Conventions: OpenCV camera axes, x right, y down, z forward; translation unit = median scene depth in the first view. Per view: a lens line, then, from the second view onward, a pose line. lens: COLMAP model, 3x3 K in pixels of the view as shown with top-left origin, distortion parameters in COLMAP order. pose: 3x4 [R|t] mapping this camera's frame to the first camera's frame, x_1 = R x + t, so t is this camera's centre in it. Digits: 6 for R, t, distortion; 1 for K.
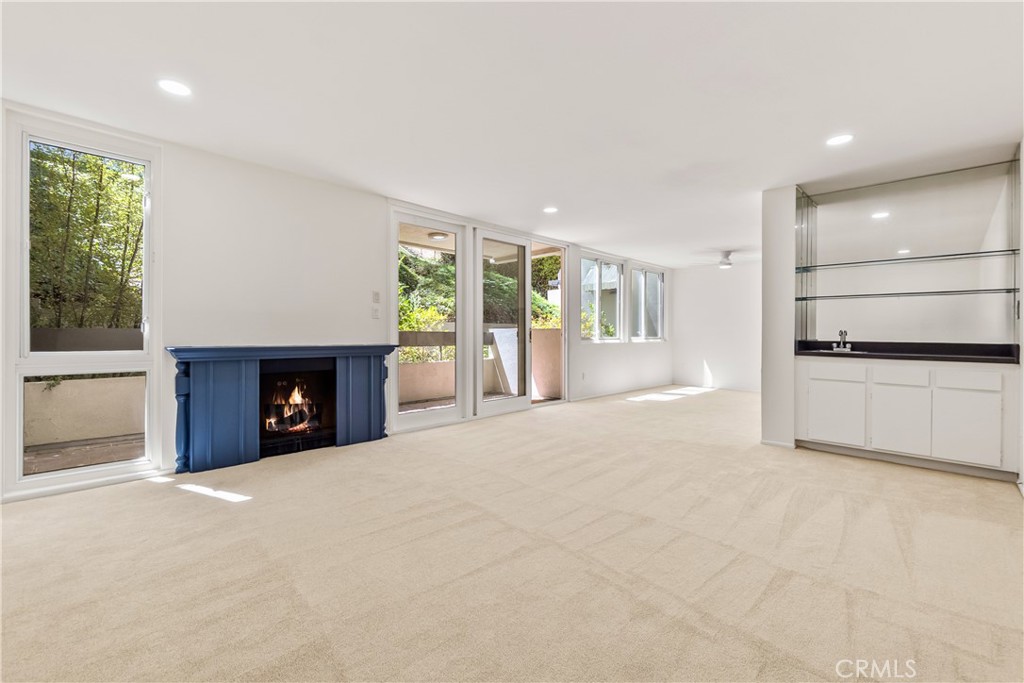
lens RADIAL K [[447.6, 0, 513.7], [0, 447.6, 333.8], [0, 0, 1]] dist [-0.000171, -0.000071]
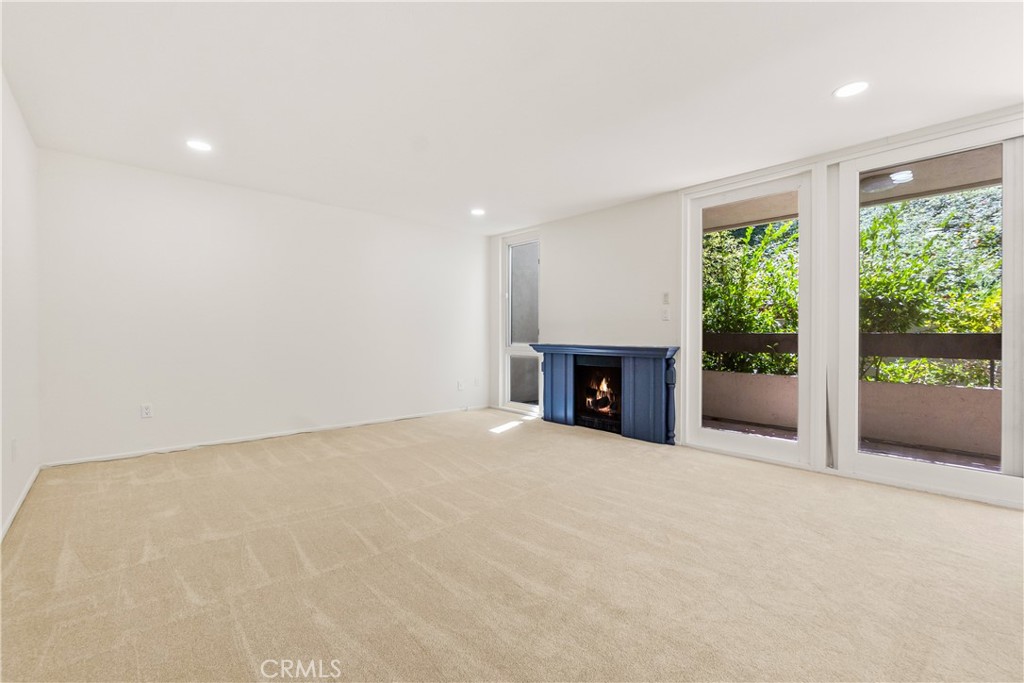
lens RADIAL K [[447.6, 0, 512.2], [0, 447.6, 344.0], [0, 0, 1]] dist [-0.000171, -0.000071]
pose [[-0.125620, 0.009102, -0.992037, 0.802423], [-0.001835, 0.999954, 0.009407, 0.010509], [0.992077, 0.003002, -0.125598, 0.889764]]
